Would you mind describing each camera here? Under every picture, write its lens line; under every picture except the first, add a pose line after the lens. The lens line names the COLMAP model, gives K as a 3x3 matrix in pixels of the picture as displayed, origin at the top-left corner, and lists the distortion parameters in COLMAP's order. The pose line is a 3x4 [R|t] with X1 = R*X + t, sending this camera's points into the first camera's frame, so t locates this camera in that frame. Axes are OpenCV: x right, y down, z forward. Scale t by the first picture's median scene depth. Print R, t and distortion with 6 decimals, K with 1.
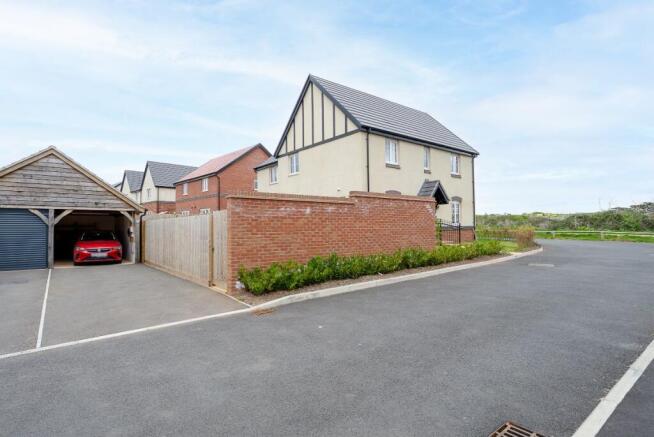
lens RADIAL K [[362.6, 0, 327.0], [0, 362.6, 218.5], [0, 0, 1]] dist [-0.001276, -0.000098]
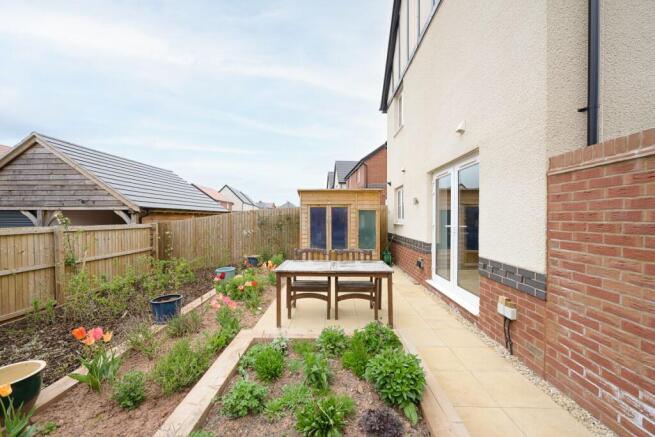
lens RADIAL K [[263.5, 0, 327.5], [0, 263.5, 218.5], [0, 0, 1]] dist [0.011198, -0.000143]
pose [[0.738768, 0.015225, -0.673788, 0.082976], [0.009000, 0.999433, 0.032451, -0.011187], [0.673900, -0.030038, 0.738212, 0.631259]]
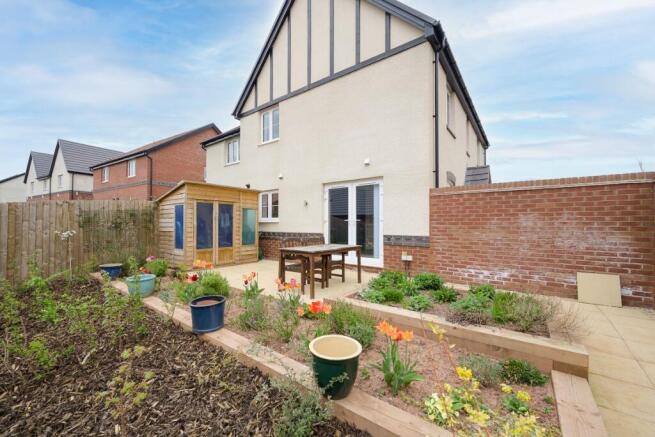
lens RADIAL K [[263.5, 0, 327.5], [0, 263.5, 218.5], [0, 0, 1]] dist [0.011198, -0.000143]
pose [[0.975708, 0.022011, 0.217969, -0.086137], [-0.022125, 0.999753, -0.001920, 0.001560], [-0.217957, -0.002949, 0.975954, 0.534172]]
